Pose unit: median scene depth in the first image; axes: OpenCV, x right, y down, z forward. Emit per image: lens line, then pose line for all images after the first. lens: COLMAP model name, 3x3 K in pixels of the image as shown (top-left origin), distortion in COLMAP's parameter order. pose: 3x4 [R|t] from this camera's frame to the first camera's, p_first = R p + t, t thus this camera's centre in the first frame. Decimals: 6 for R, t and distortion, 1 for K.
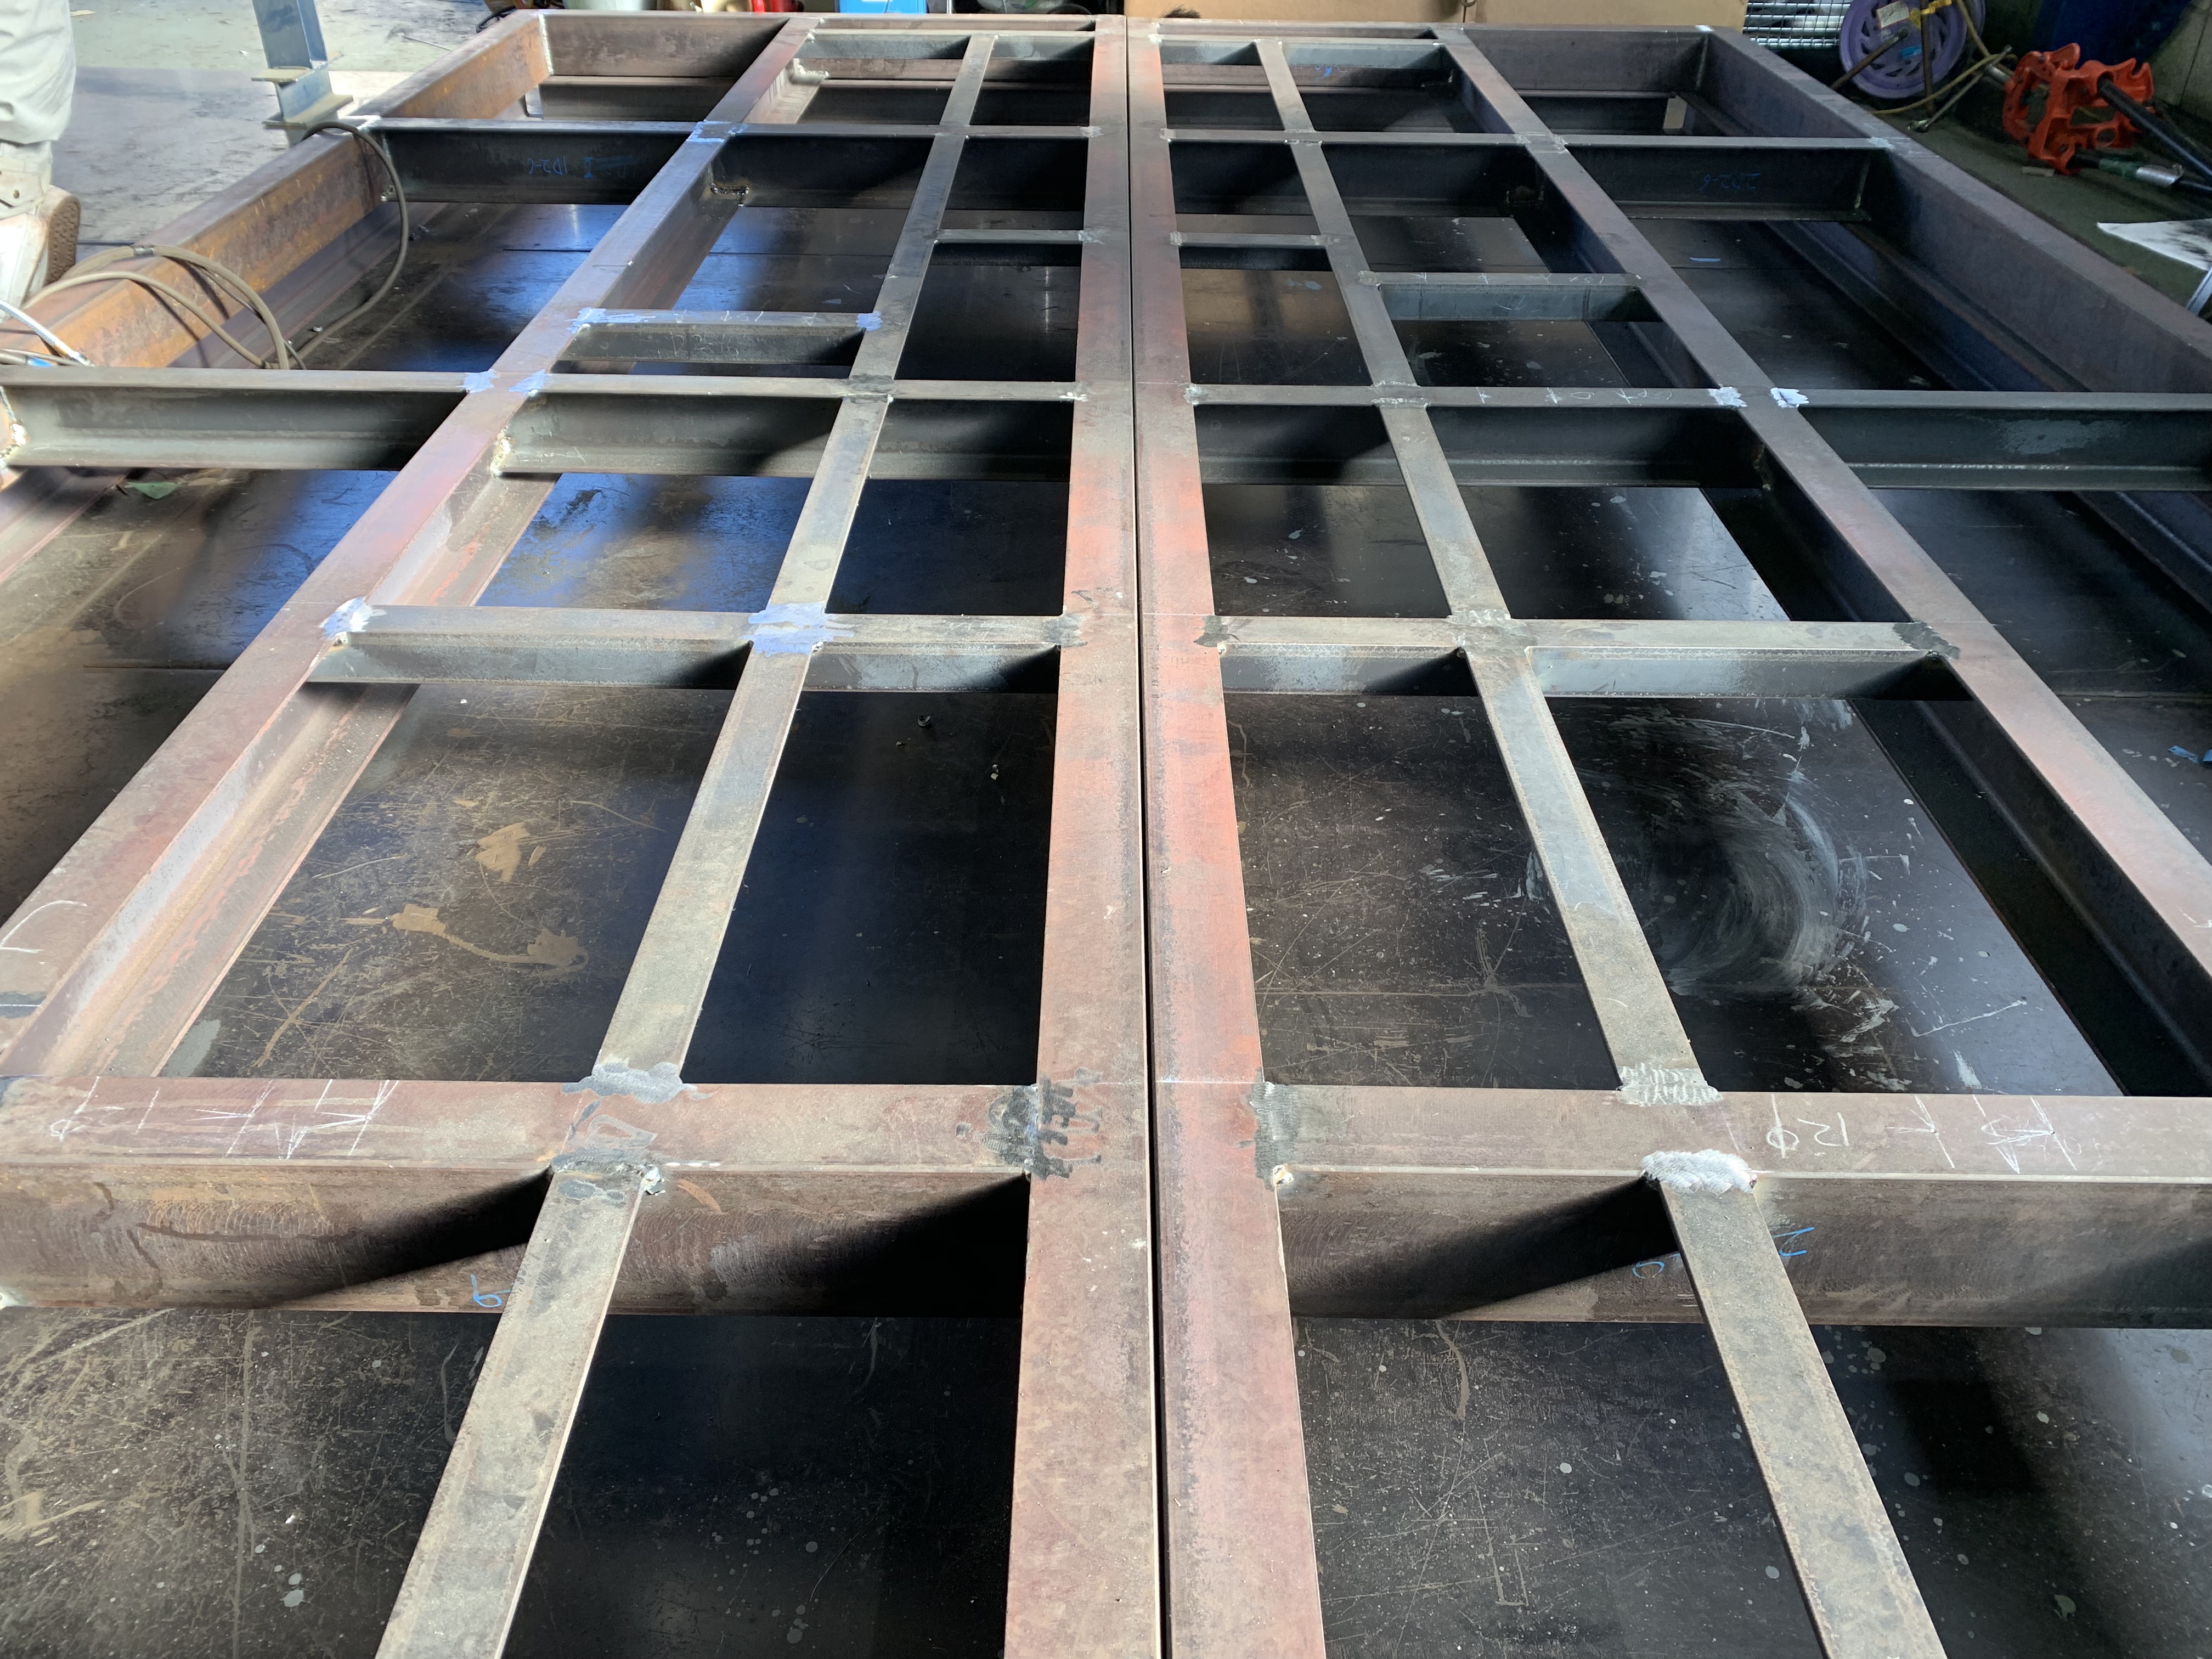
lens RADIAL K [[1664.8, 0, 1106.0], [0, 1664.8, 829.5], [0, 0, 1]] dist [0.036169, -0.035638]
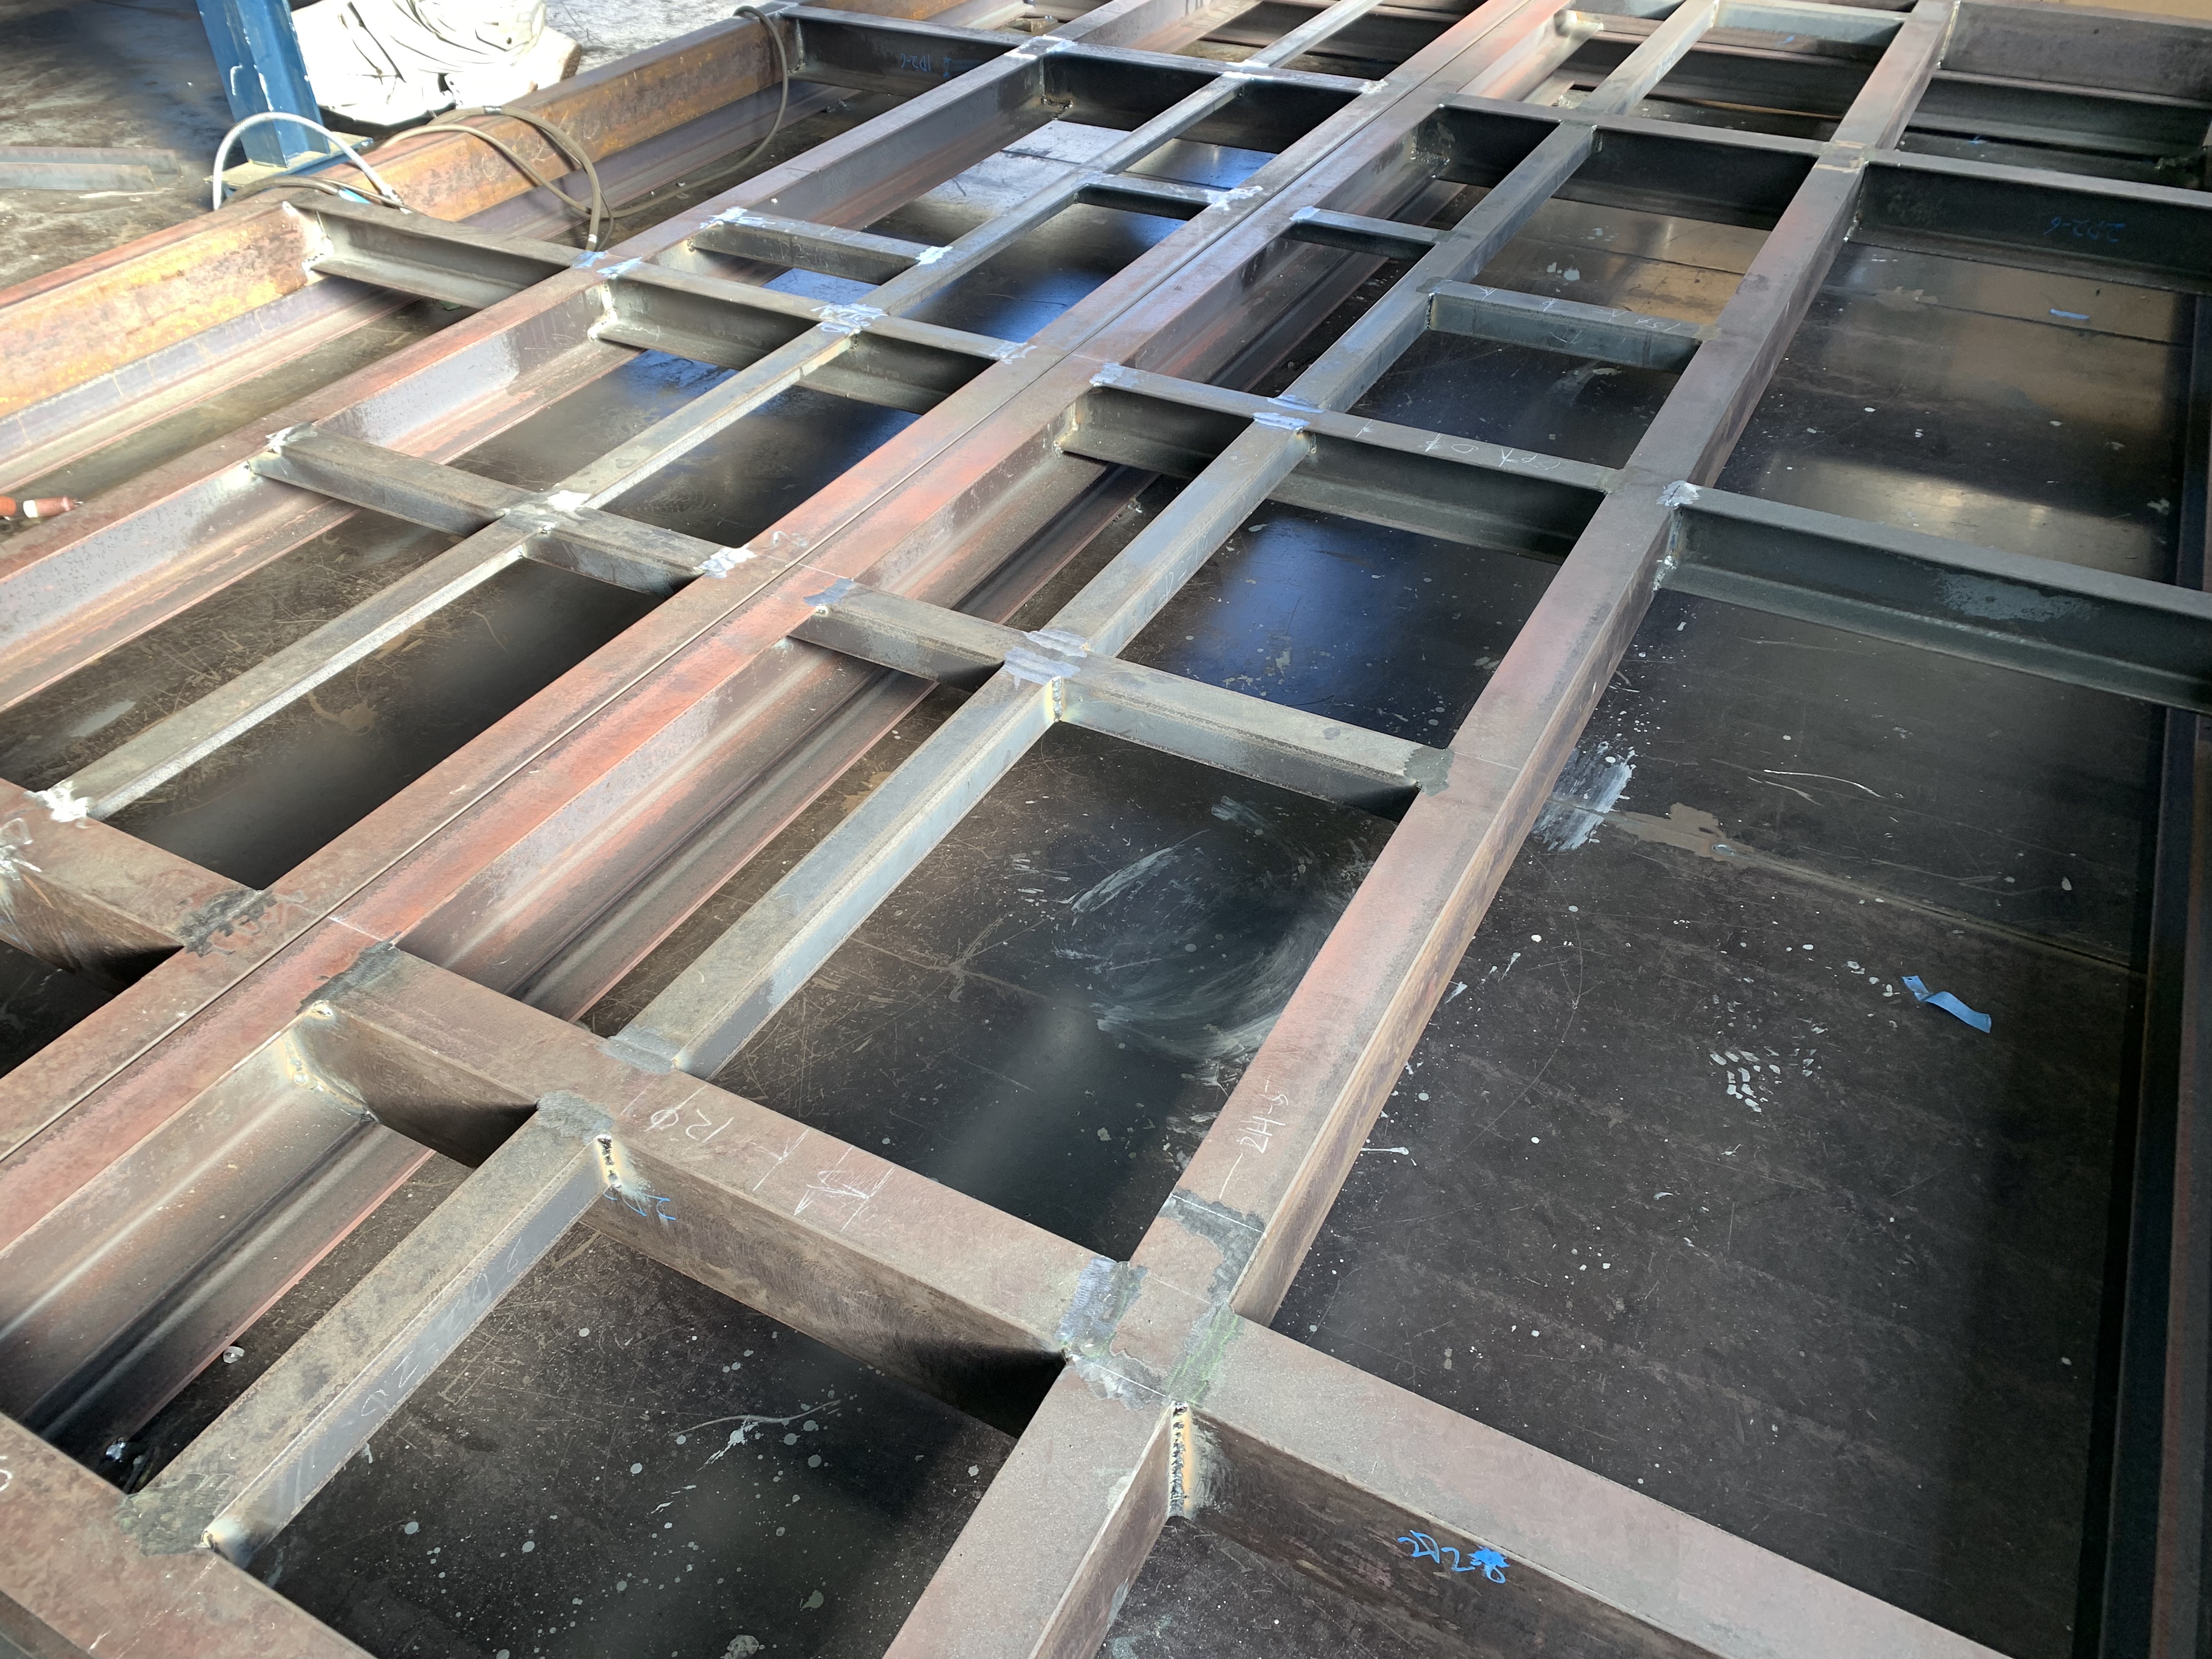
lens RADIAL K [[1673.5, 0, 1106.0], [0, 1673.5, 829.5], [0, 0, 1]] dist [0.010116, -0.002983]
pose [[0.884913, 0.279491, -0.372577, 0.476990], [-0.251866, 0.960045, 0.121973, -0.103327], [0.391781, -0.014096, 0.919950, 0.021087]]
